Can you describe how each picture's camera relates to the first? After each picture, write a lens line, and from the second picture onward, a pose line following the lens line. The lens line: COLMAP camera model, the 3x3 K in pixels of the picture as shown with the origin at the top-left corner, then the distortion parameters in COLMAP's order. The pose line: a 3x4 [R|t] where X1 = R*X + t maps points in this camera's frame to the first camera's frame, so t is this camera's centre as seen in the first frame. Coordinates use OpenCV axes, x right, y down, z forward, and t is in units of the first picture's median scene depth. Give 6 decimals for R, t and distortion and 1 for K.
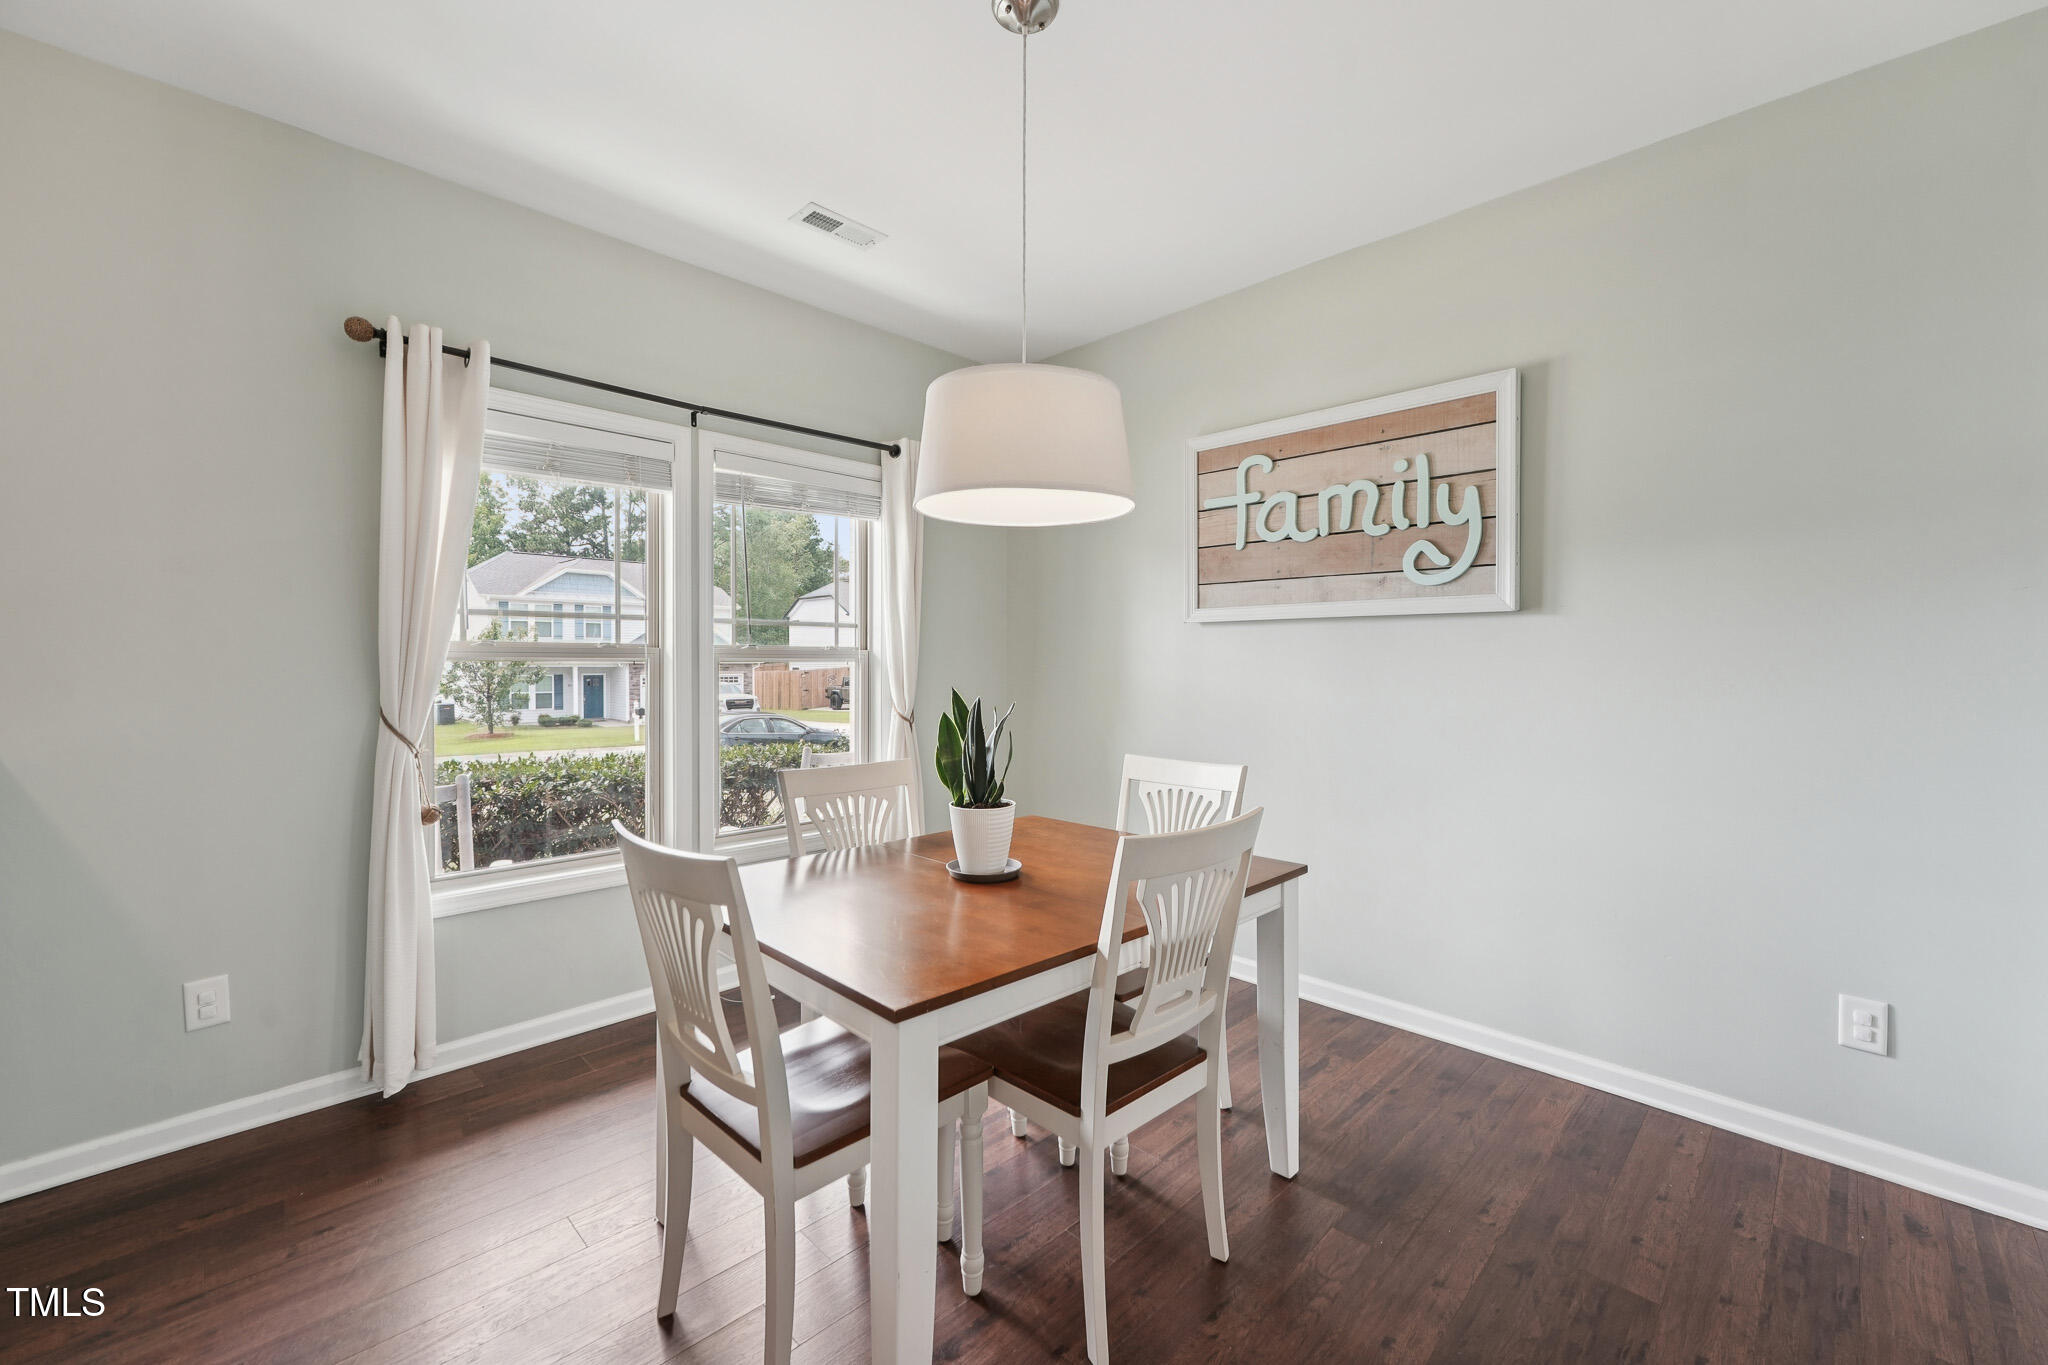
lens RADIAL K [[833.2, 0, 1023.3], [0, 833.2, 669.8], [0, 0, 1]] dist [0.004162, 0.002110]
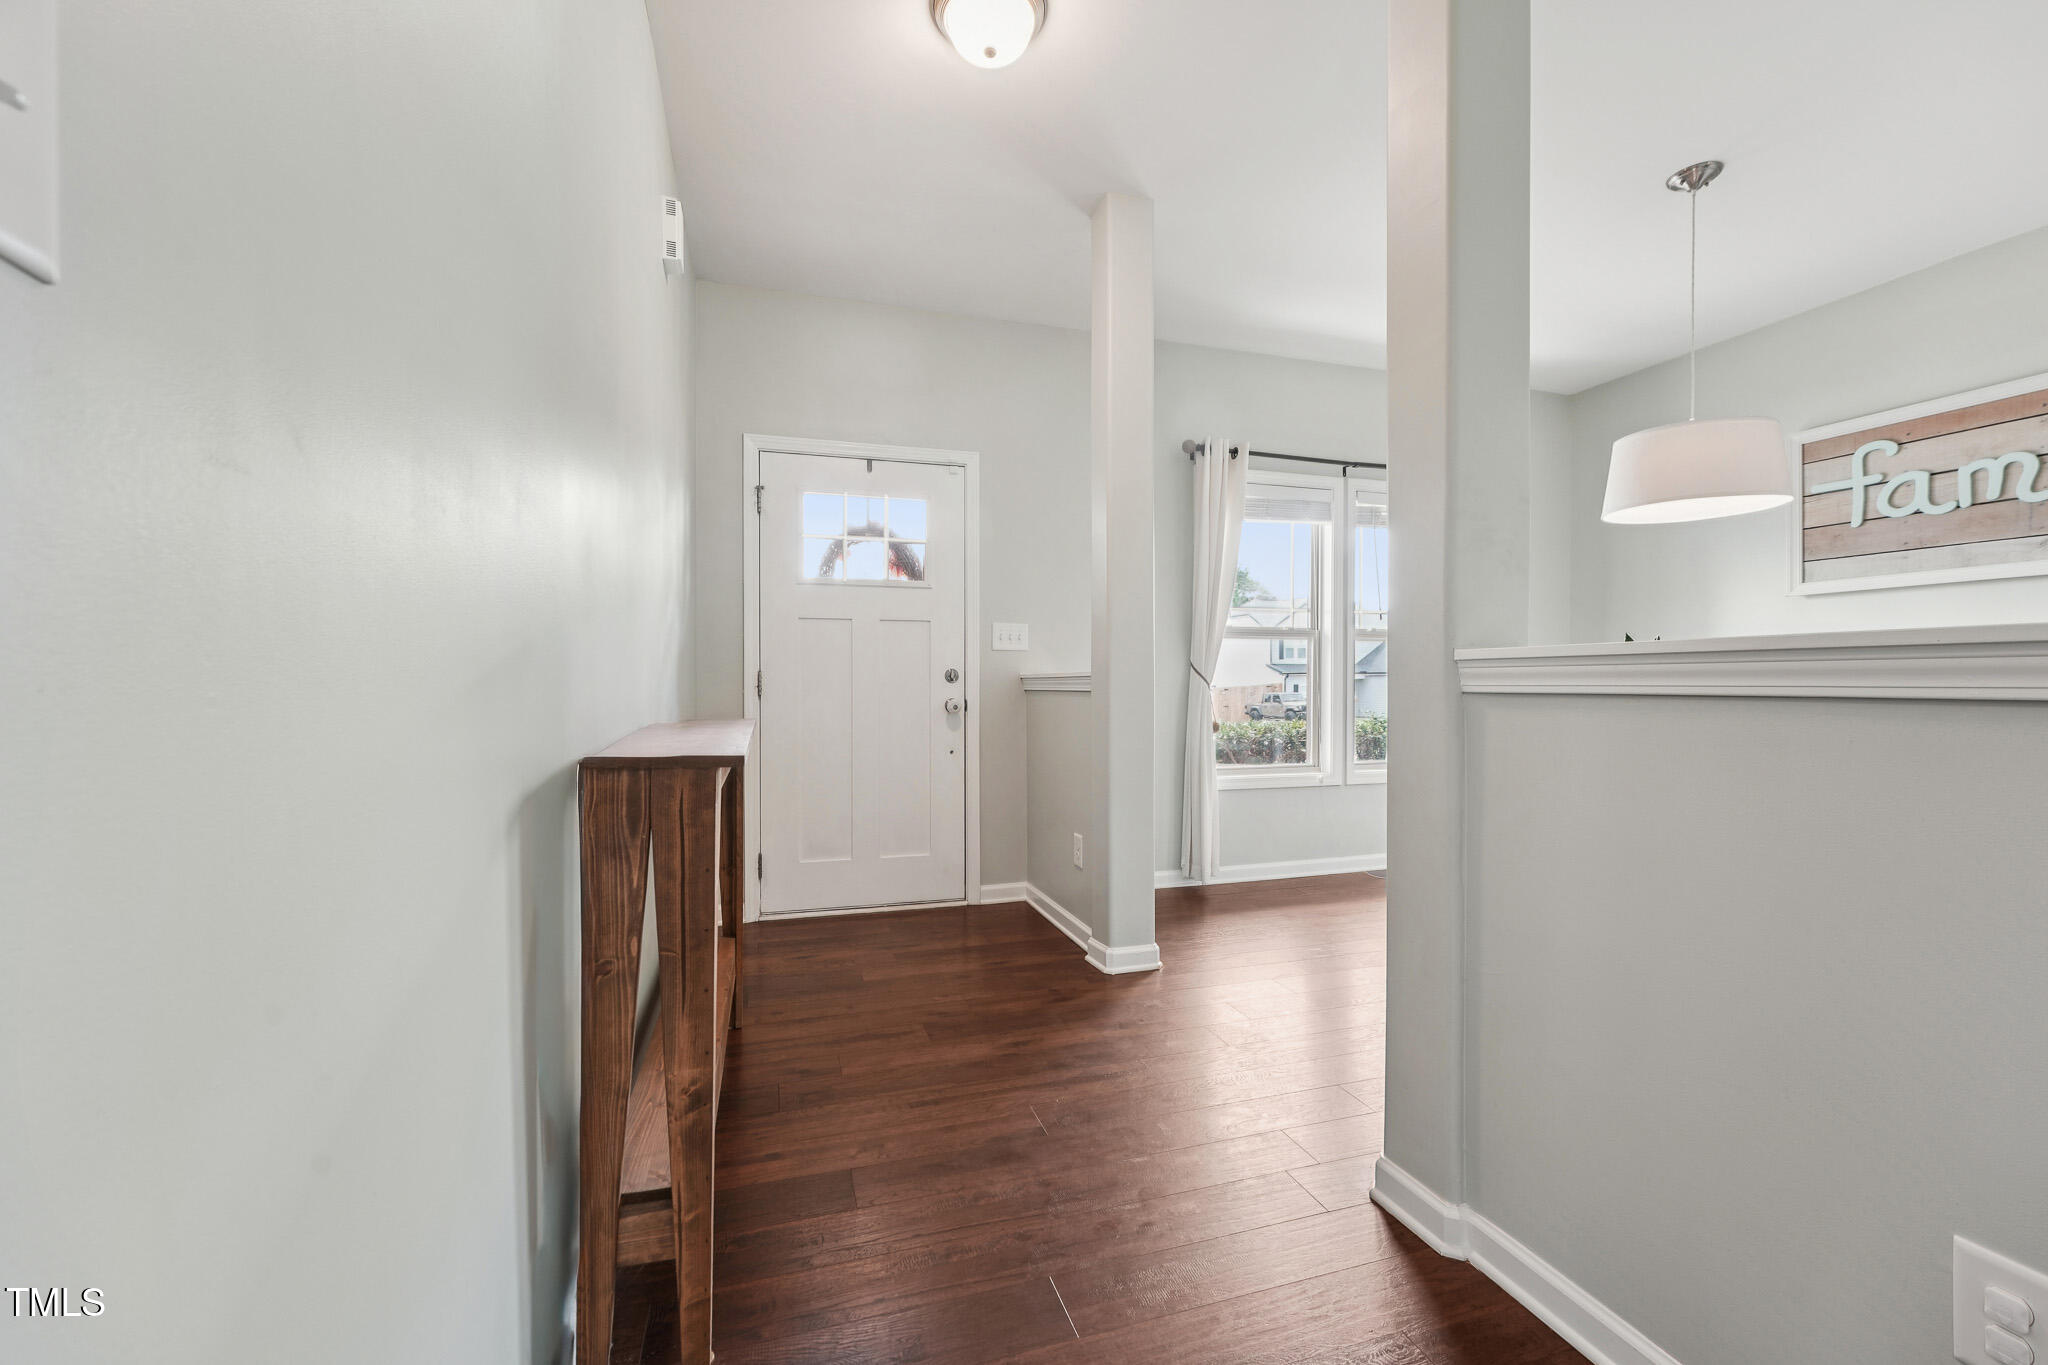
lens RADIAL K [[833.2, 0, 1023.7], [0, 833.2, 687.5], [0, 0, 1]] dist [0.004162, 0.002110]
pose [[0.888478, -0.001461, -0.458916, -0.226626], [0.000290, 0.999997, -0.002622, 0.077425], [0.458919, 0.002197, 0.888476, -0.536803]]
